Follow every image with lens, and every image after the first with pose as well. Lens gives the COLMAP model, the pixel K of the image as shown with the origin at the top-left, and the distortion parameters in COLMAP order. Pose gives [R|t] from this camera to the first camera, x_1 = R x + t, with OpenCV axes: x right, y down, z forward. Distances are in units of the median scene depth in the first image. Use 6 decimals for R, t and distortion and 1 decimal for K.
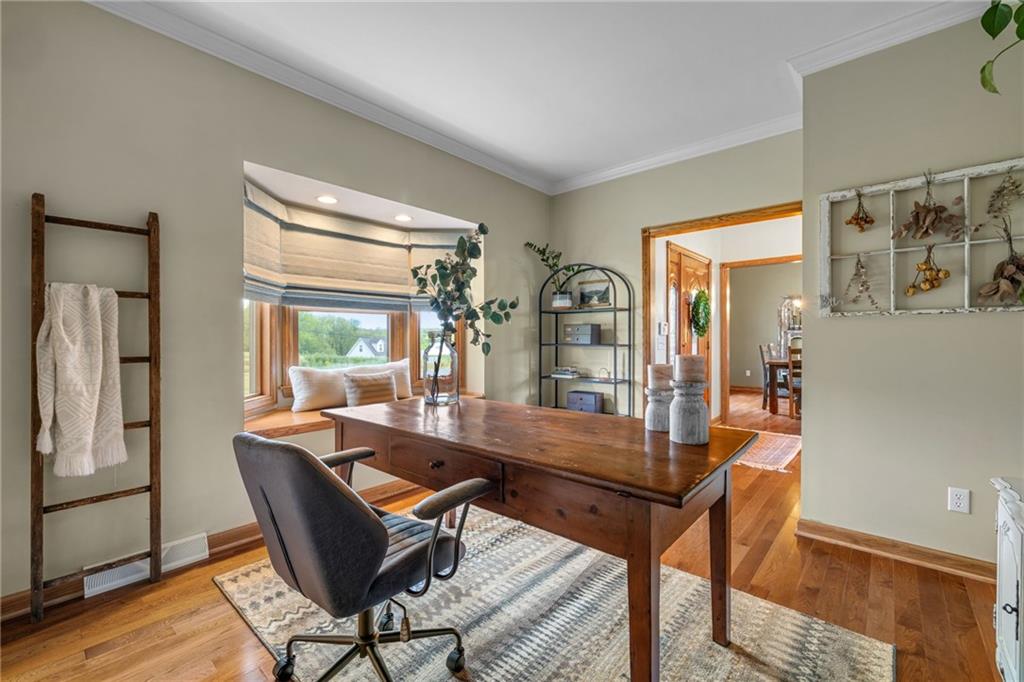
lens RADIAL K [[427.5, 0, 512.0], [0, 427.5, 341.0], [0, 0, 1]] dist [0.001550, 0.000151]
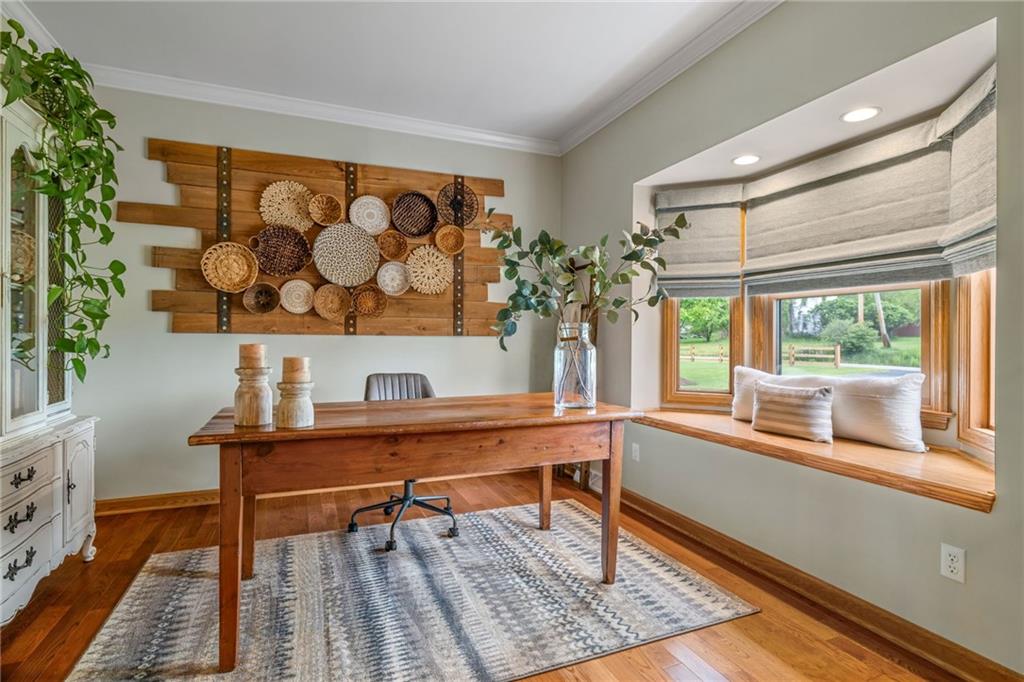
lens RADIAL K [[498.4, 0, 512.0], [0, 498.4, 341.0], [0, 0, 1]] dist [-0.003201, -0.000460]
pose [[-0.439120, 0.005850, -0.898409, 0.581099], [-0.009351, 0.999895, 0.011081, 0.000681], [0.898380, 0.013267, -0.439019, 0.993012]]
